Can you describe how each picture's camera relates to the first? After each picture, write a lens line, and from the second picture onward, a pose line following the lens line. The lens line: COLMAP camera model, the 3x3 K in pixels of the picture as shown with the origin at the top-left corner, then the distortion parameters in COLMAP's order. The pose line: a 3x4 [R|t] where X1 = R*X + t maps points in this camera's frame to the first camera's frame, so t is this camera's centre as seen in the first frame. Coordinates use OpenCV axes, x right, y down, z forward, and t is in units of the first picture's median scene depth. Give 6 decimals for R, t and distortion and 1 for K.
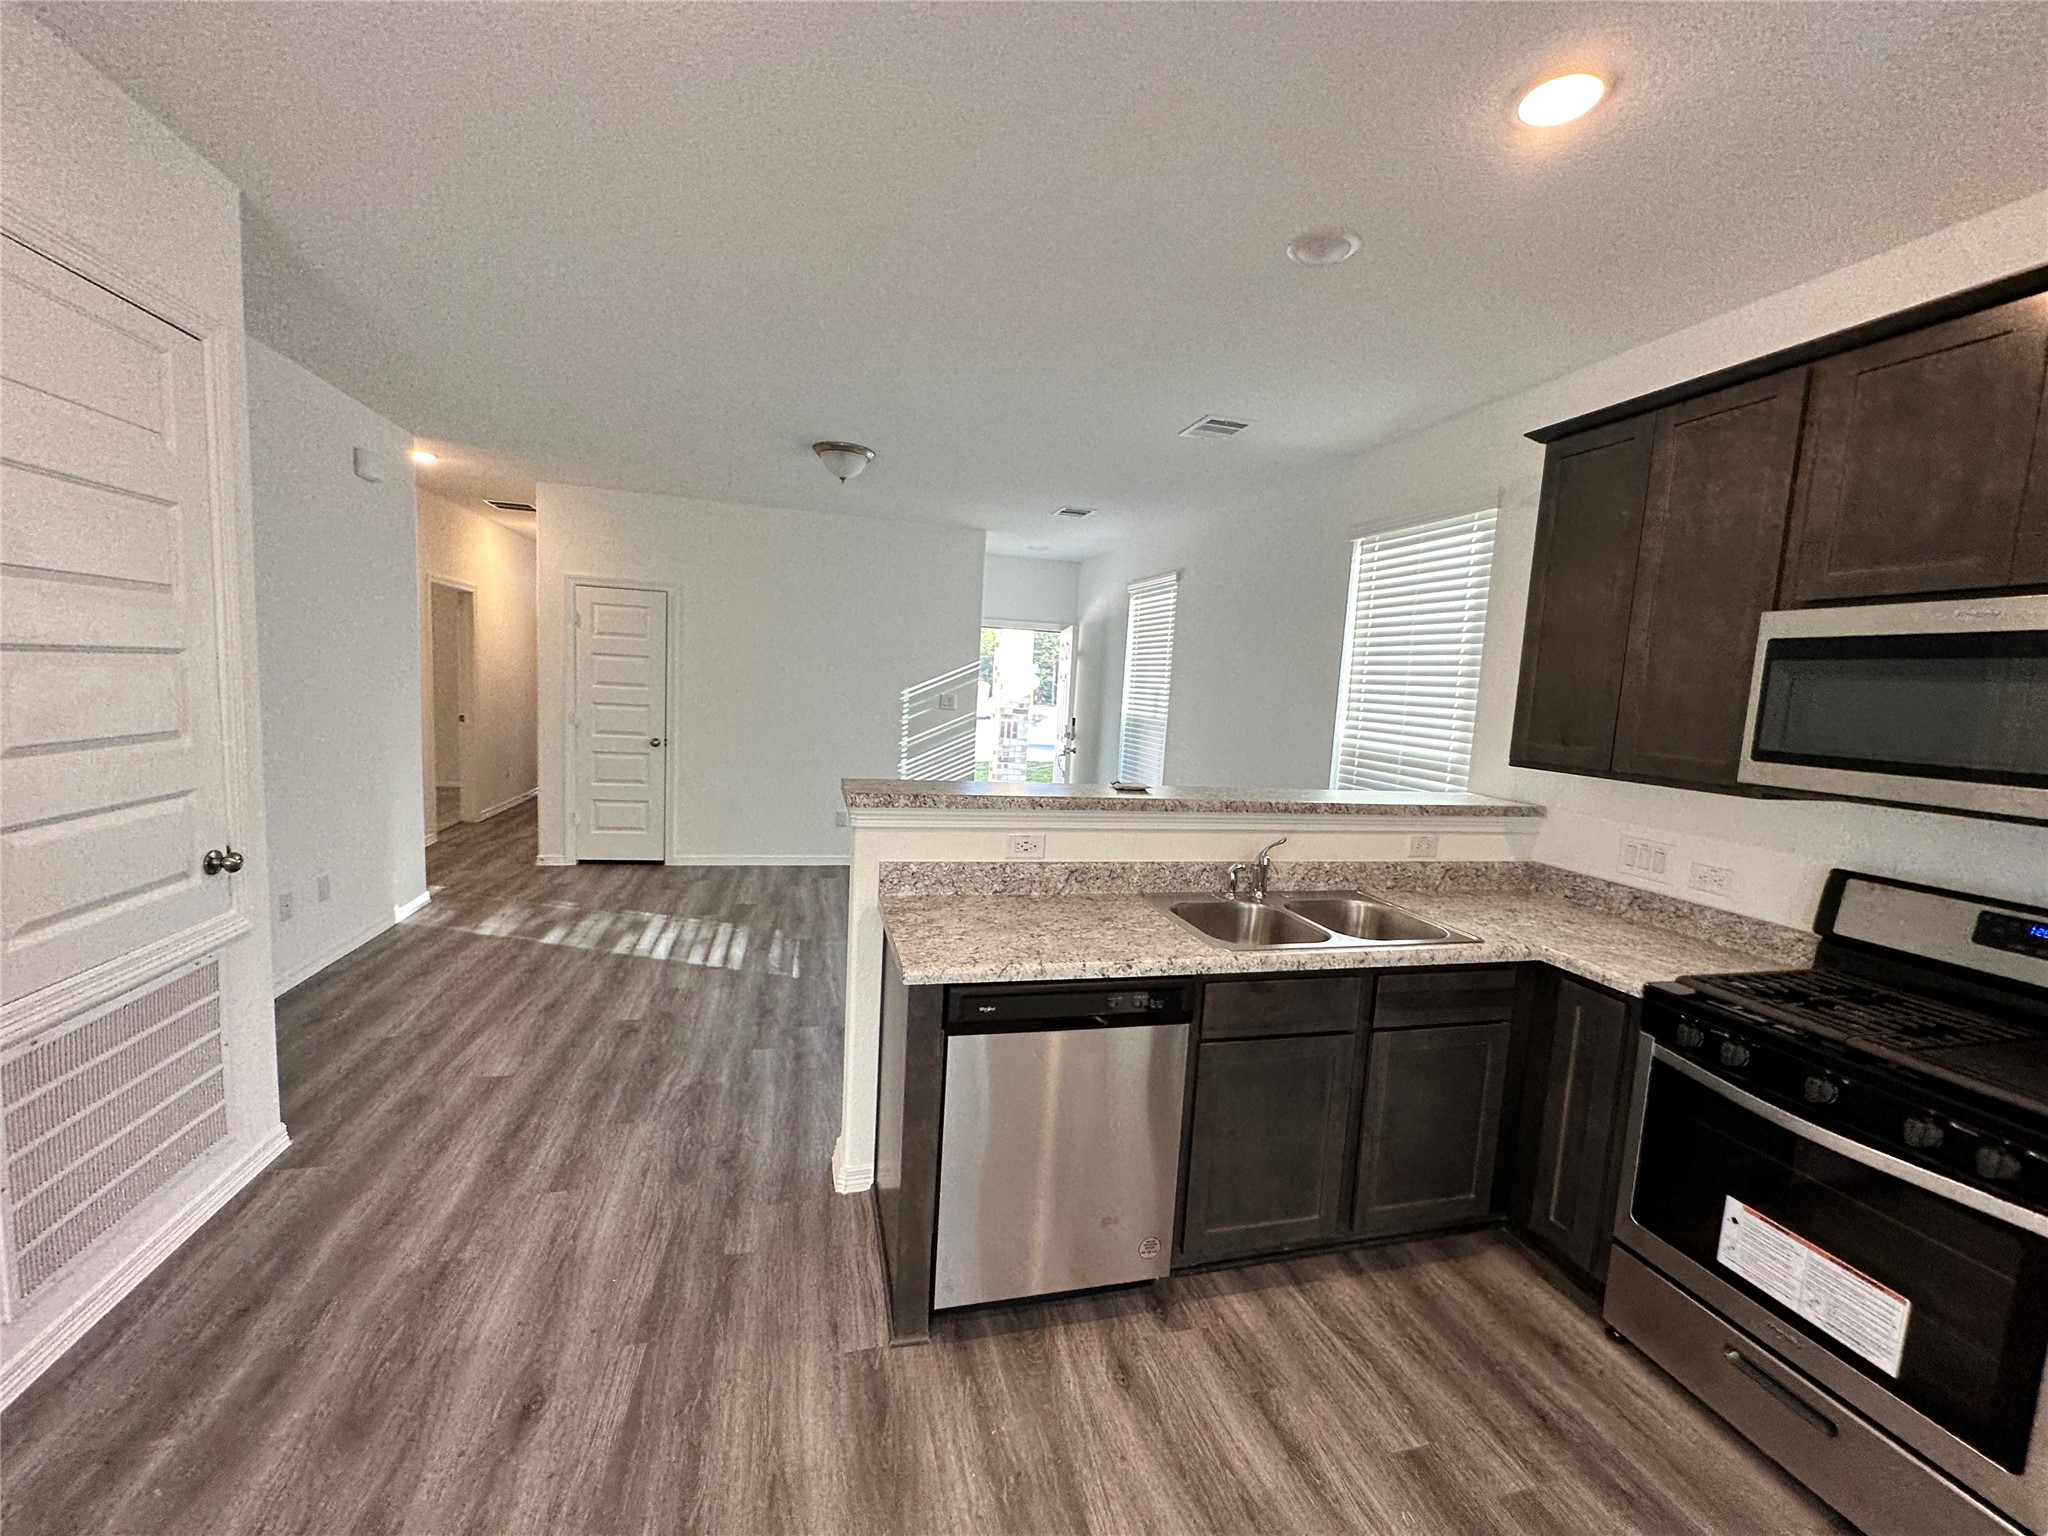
lens RADIAL K [[816.1, 0, 1024.2], [0, 816.1, 767.6], [0, 0, 1]] dist [0.000046, 0.000722]
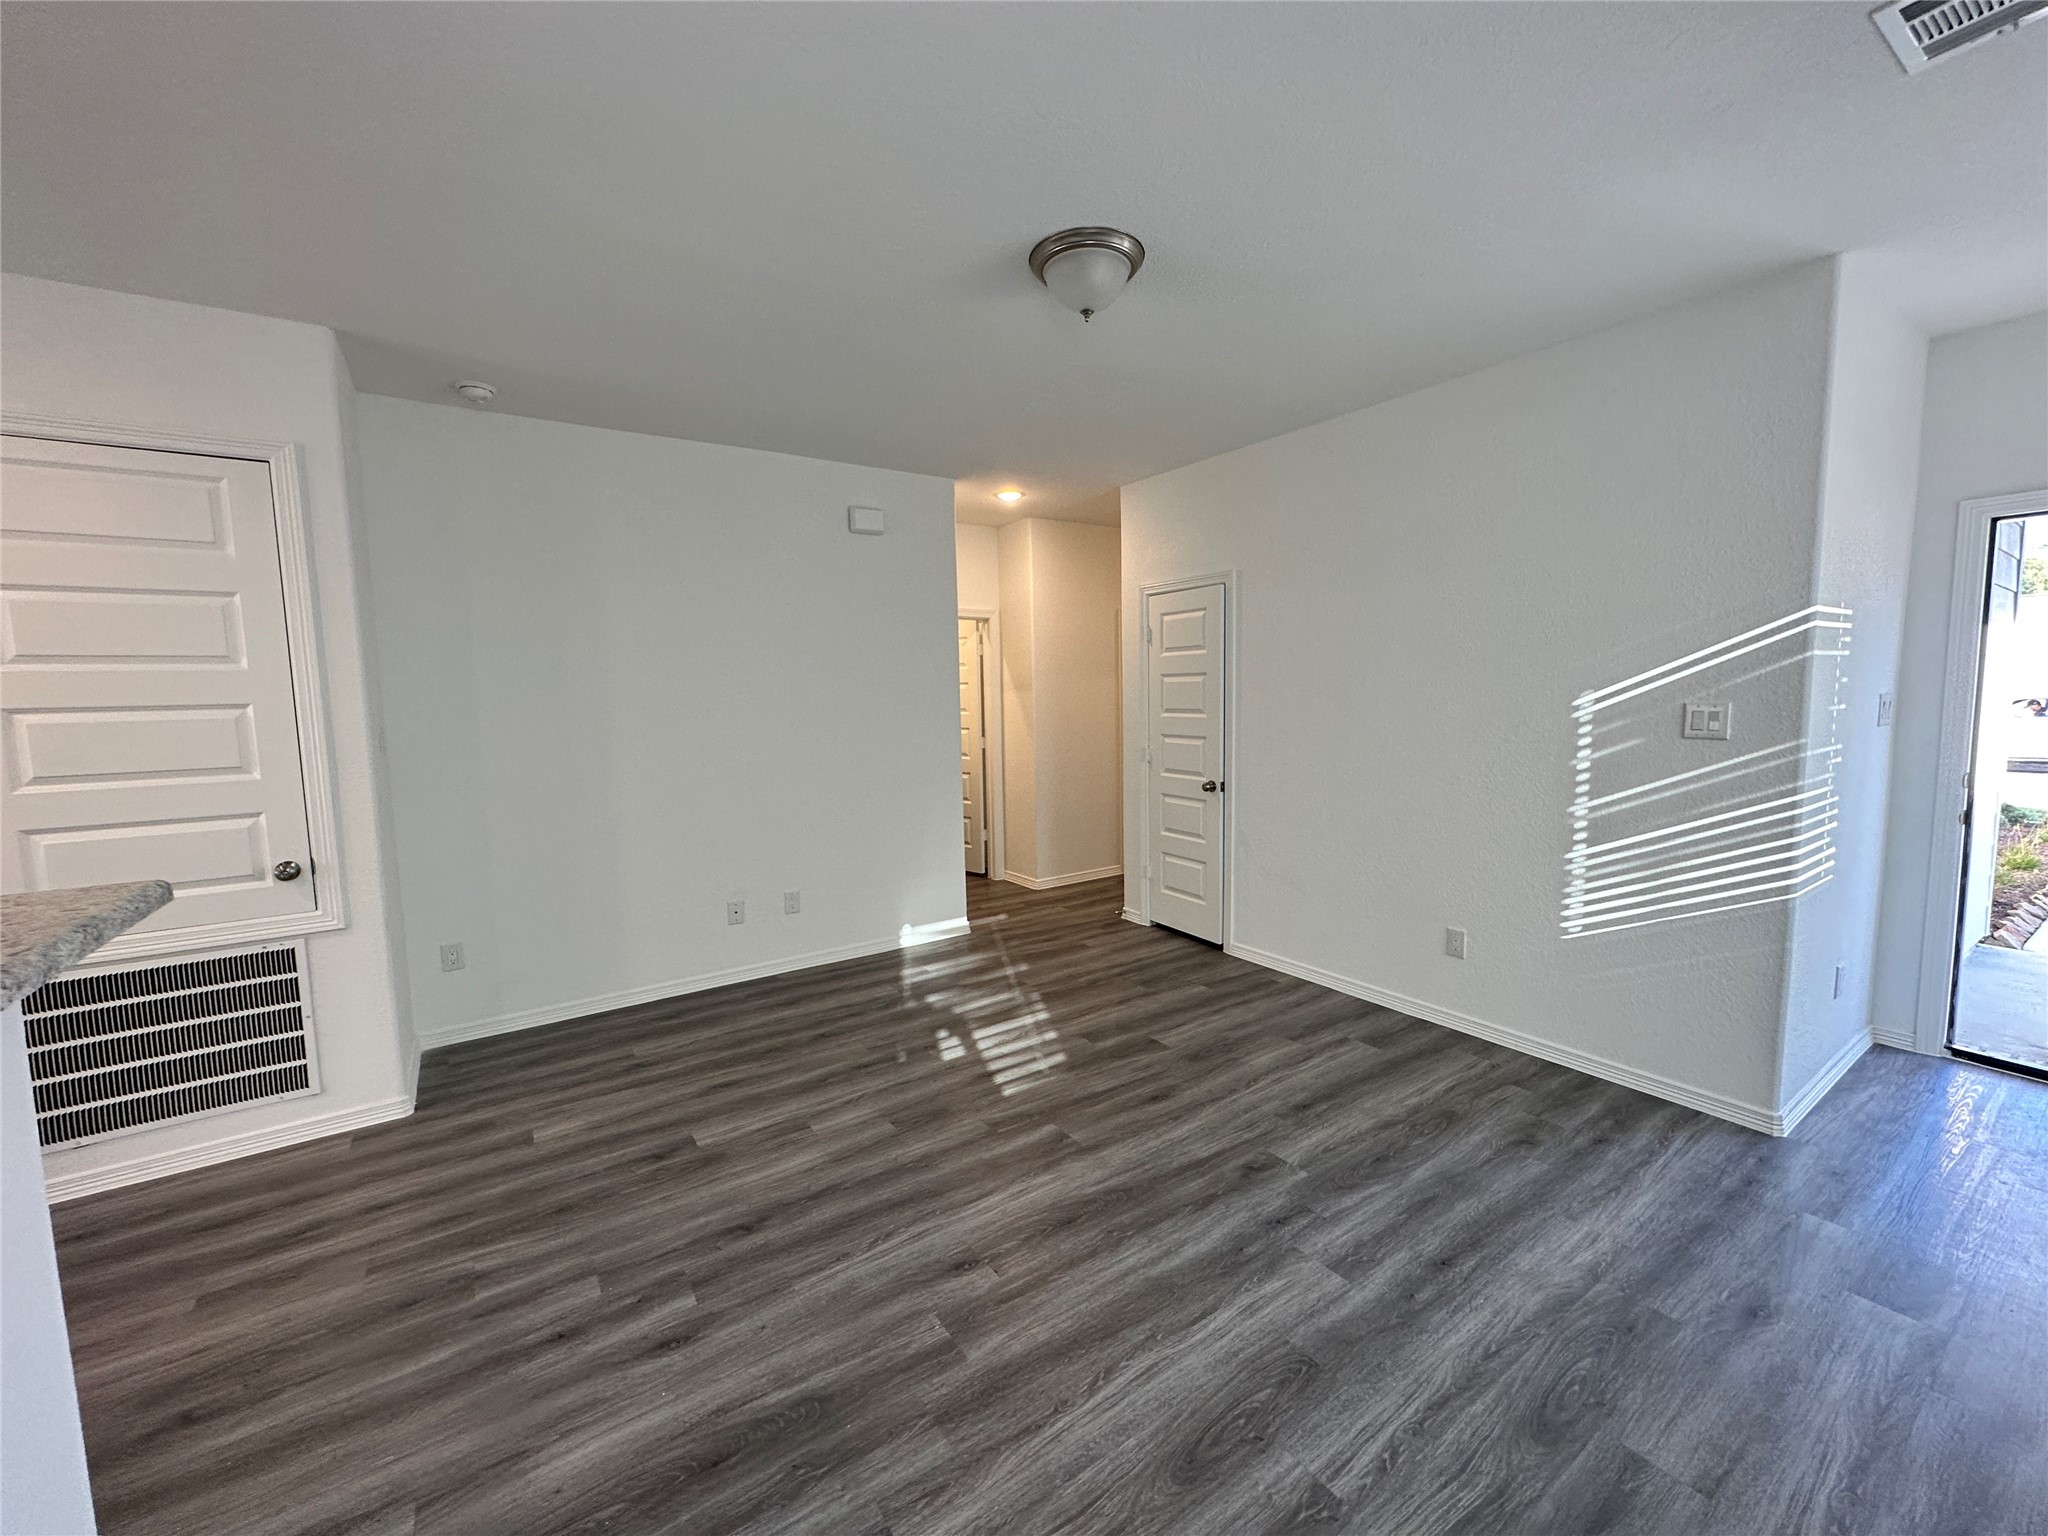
lens RADIAL K [[816.1, 0, 1012.4], [0, 816.1, 765.7], [0, 0, 1]] dist [0.000046, 0.000722]
pose [[0.320081, 0.020985, -0.947158, 0.269748], [-0.058450, 0.998288, 0.002366, -0.054610], [0.945585, 0.054604, 0.320760, 0.787507]]
